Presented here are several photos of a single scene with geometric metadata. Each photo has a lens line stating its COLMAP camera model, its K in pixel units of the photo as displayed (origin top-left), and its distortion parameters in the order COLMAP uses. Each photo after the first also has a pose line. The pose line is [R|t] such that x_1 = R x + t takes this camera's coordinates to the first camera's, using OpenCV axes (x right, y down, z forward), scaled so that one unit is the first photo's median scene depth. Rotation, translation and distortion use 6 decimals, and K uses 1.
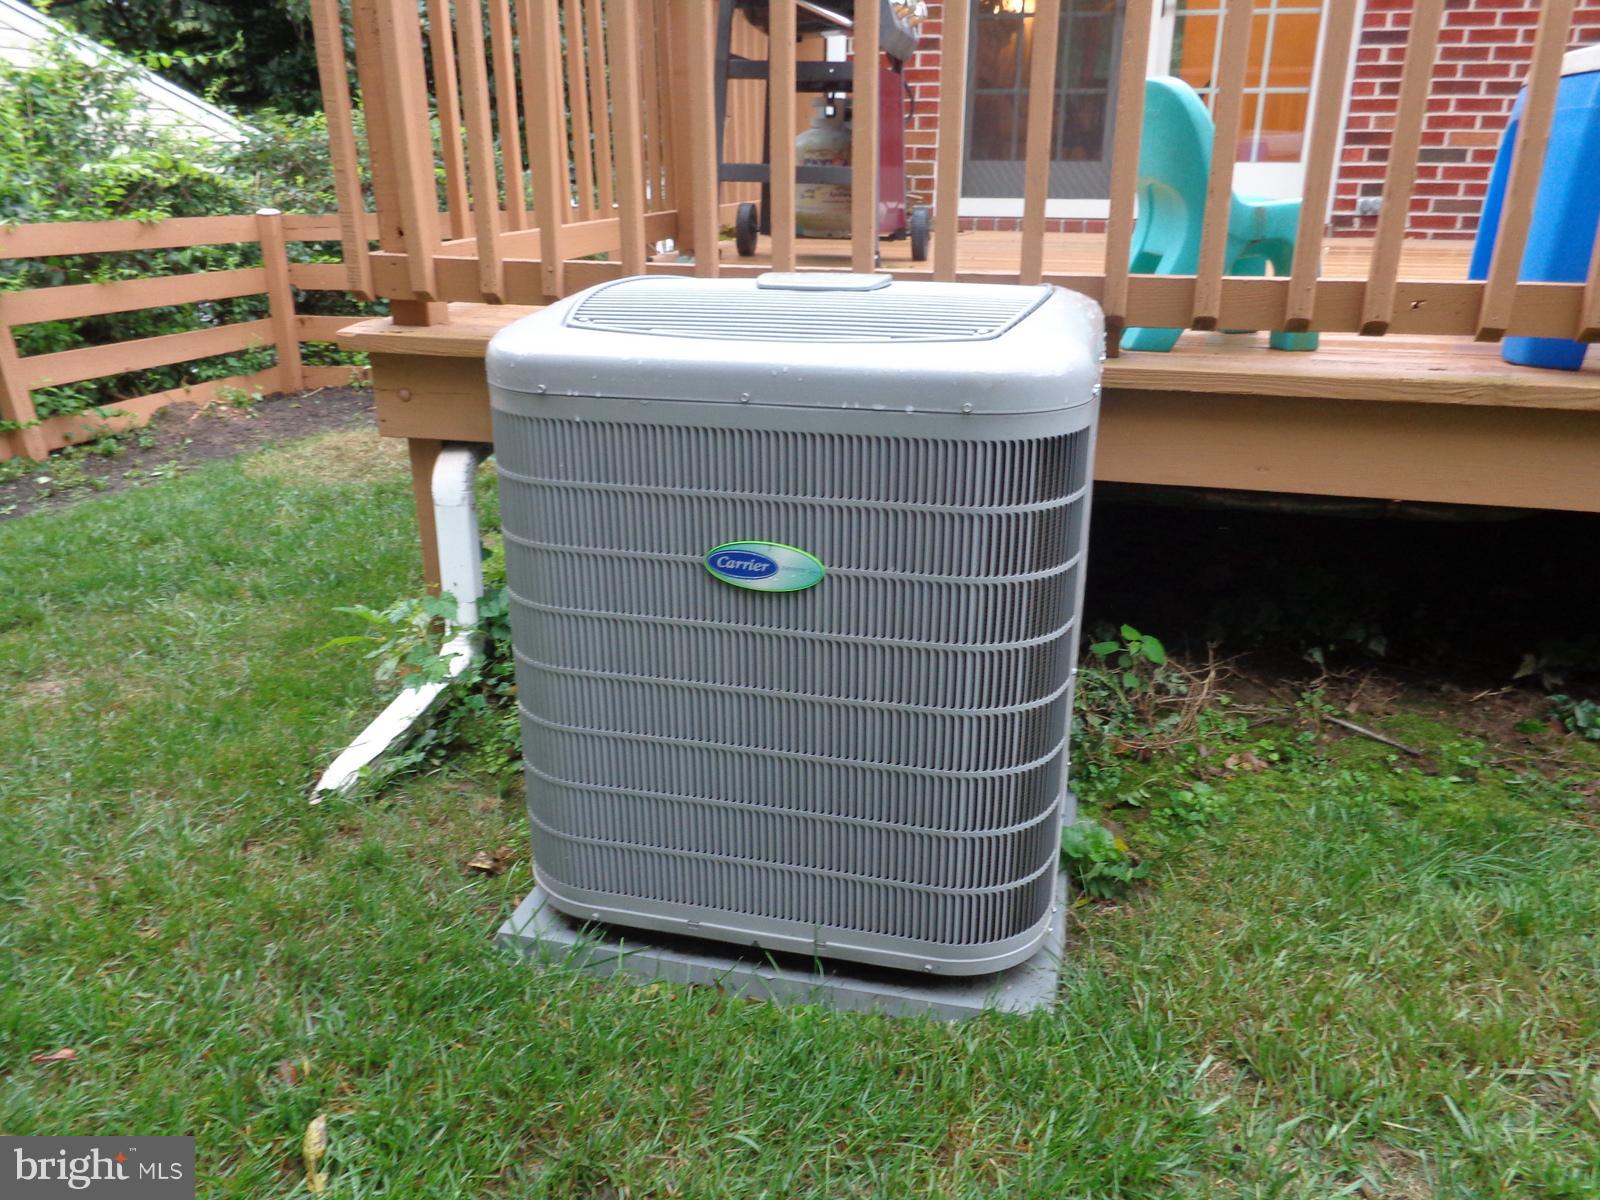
lens RADIAL K [[1187.6, 0, 799.3], [0, 1187.6, 601.1], [0, 0, 1]] dist [-0.004938, 0.004376]
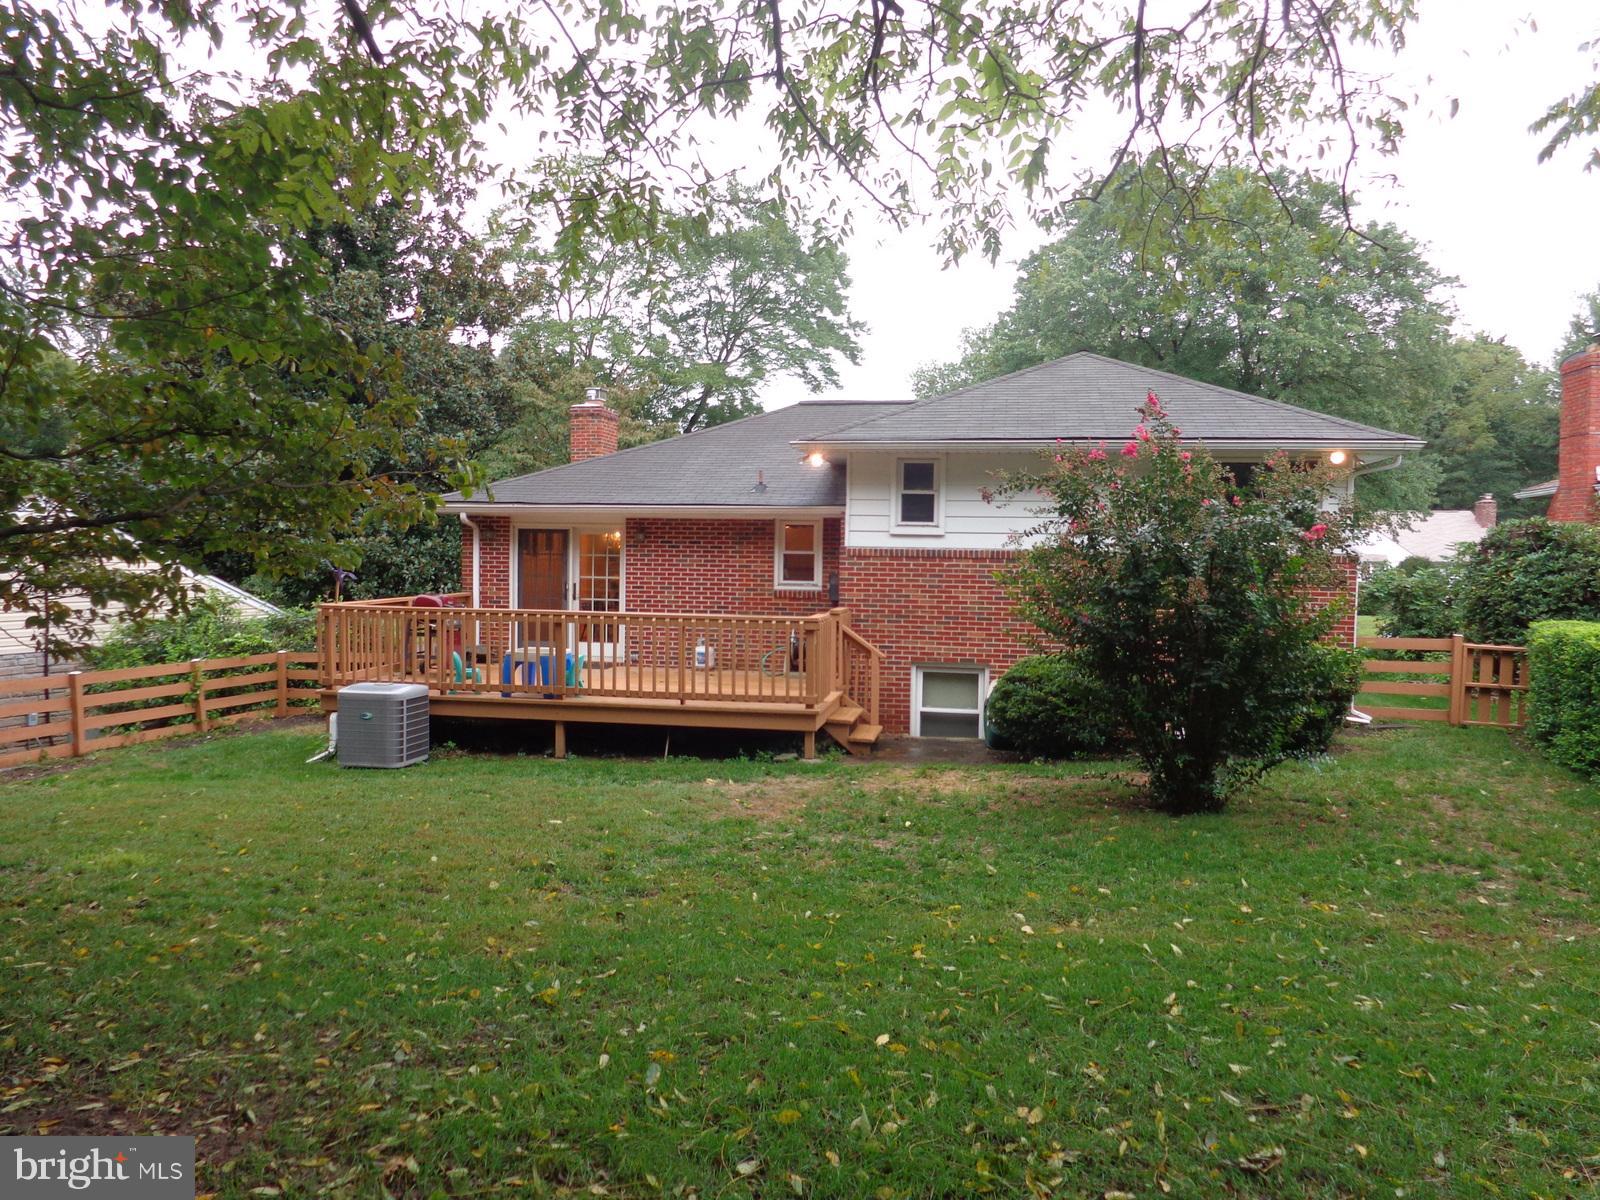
lens RADIAL K [[1187.6, 0, 800.2], [0, 1187.6, 601.2], [0, 0, 1]] dist [-0.004938, 0.004376]
pose [[0.997990, 0.009729, 0.062624, 0.666070], [0.010085, 0.951173, -0.308493, 0.485796], [-0.062568, 0.308504, 0.949163, -1.984882]]
